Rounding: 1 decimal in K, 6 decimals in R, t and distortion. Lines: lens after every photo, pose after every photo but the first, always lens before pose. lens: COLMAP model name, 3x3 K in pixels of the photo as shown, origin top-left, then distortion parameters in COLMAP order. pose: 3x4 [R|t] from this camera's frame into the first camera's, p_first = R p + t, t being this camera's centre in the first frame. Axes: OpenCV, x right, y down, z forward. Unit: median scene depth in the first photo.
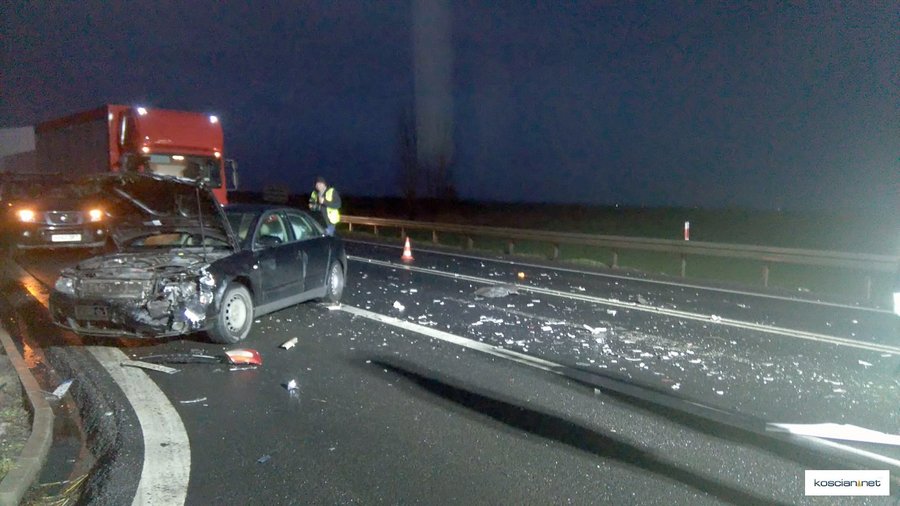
lens RADIAL K [[670.0, 0, 449.8], [0, 670.0, 253.0], [0, 0, 1]] dist [0.001861, -0.000067]
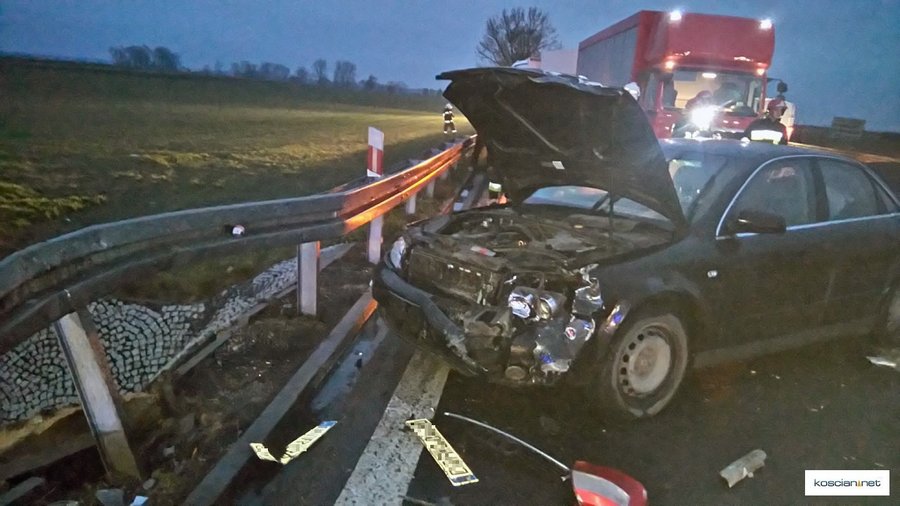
lens RADIAL K [[670.0, 0, 450.1], [0, 670.0, 253.0], [0, 0, 1]] dist [0.001861, -0.000067]
pose [[0.706833, 0.186165, -0.682444, -0.101818], [-0.114502, 0.982136, 0.149324, -0.051703], [0.698052, -0.027406, 0.715522, 0.574048]]
